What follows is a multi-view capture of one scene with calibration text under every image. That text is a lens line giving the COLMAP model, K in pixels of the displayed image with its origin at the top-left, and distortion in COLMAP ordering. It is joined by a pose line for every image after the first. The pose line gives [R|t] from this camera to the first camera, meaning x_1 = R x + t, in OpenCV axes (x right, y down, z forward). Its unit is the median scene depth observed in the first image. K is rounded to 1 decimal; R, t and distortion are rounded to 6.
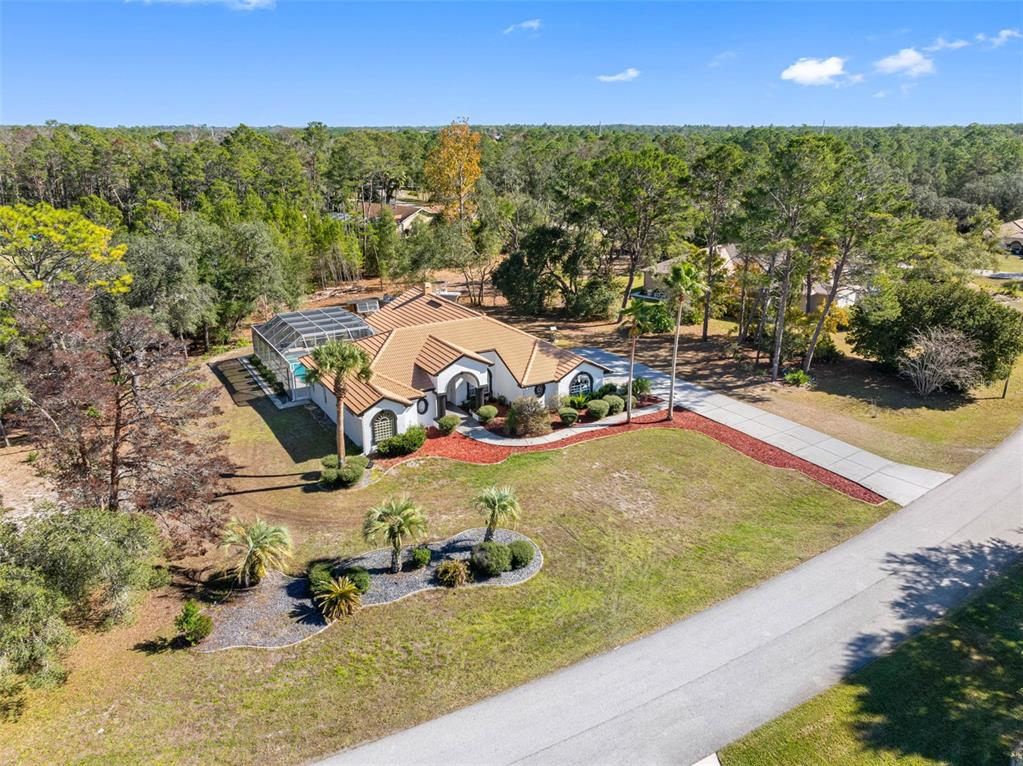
lens RADIAL K [[712.5, 0, 511.5], [0, 712.5, 383.0], [0, 0, 1]] dist [0.000771, -0.006009]
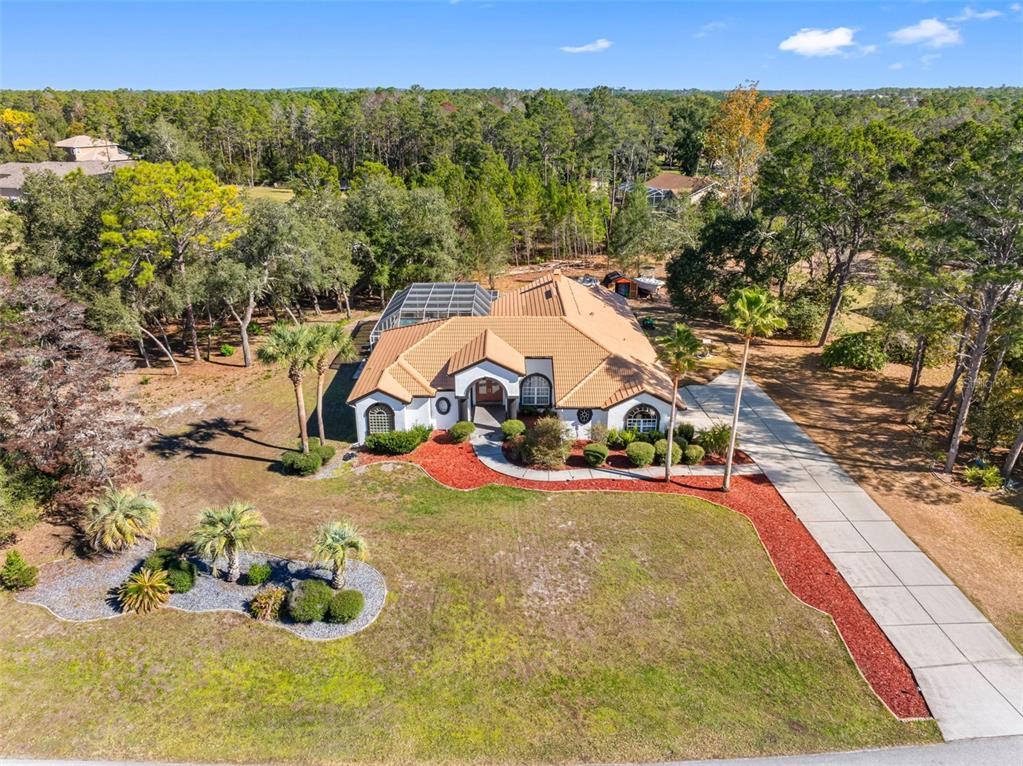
lens RADIAL K [[712.5, 0, 511.5], [0, 712.5, 383.0], [0, 0, 1]] dist [0.000771, -0.006009]
pose [[0.863241, 0.189918, -0.467703, 0.368879], [-0.168669, 0.981794, 0.087360, -0.090121], [0.475779, 0.003474, 0.879558, 0.241625]]
